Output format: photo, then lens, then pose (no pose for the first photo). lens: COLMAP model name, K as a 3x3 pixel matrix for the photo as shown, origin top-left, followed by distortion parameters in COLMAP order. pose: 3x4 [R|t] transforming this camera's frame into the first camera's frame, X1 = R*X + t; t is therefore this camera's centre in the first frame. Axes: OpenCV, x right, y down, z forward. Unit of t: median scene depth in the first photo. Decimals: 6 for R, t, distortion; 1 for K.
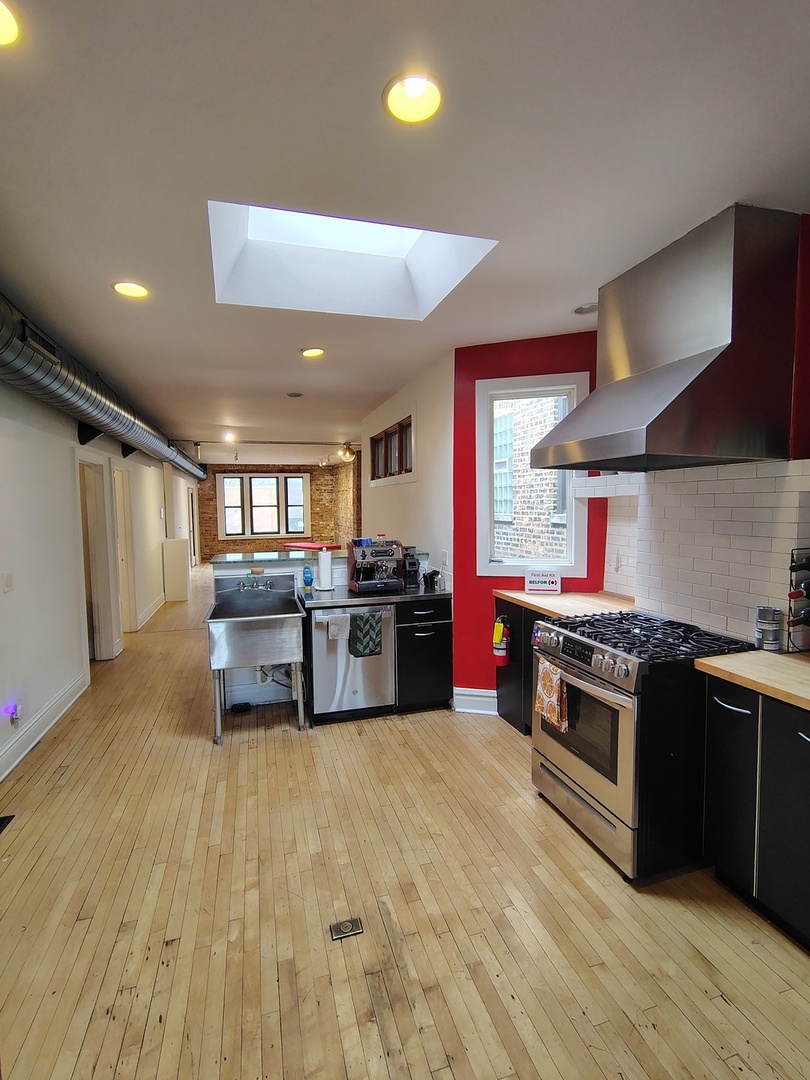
lens RADIAL K [[508.3, 0, 396.5], [0, 508.3, 535.6], [0, 0, 1]] dist [-0.001044, -0.000046]
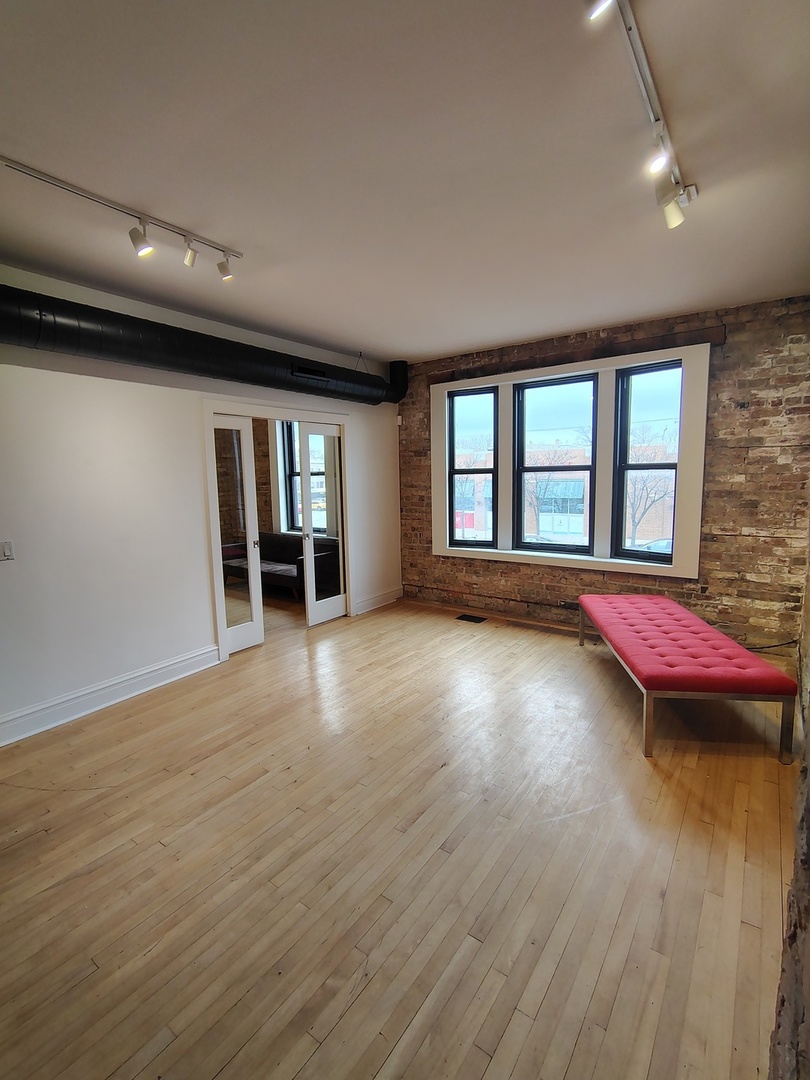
lens RADIAL K [[508.3, 0, 403.8], [0, 508.3, 539.6], [0, 0, 1]] dist [-0.001044, -0.000046]
pose [[0.606737, 0.104314, -0.788028, -0.049116], [-0.039459, 0.994082, 0.101209, -0.041342], [0.793922, -0.030313, 0.607263, 0.714592]]
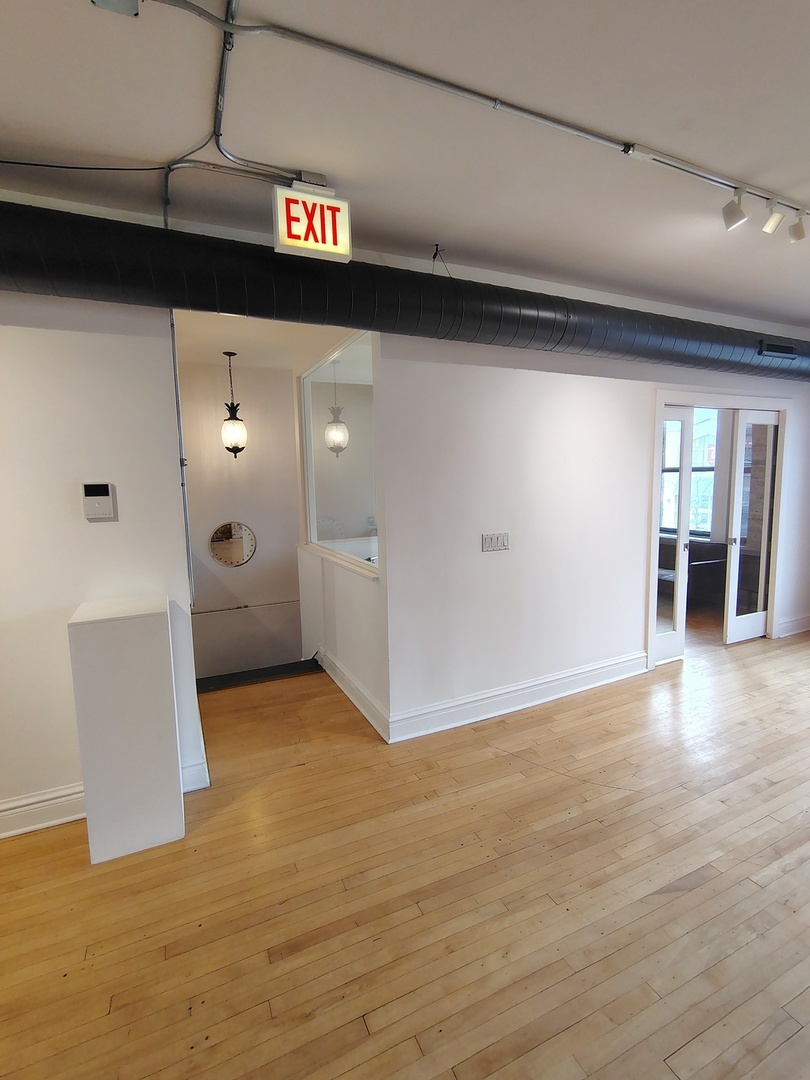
lens RADIAL K [[508.3, 0, 390.3], [0, 508.3, 536.3], [0, 0, 1]] dist [-0.001044, -0.000046]
pose [[0.157380, 0.128042, -0.979202, -0.097683], [-0.046287, 0.991426, 0.122201, -0.036265], [0.986453, 0.026092, 0.161957, 0.626468]]
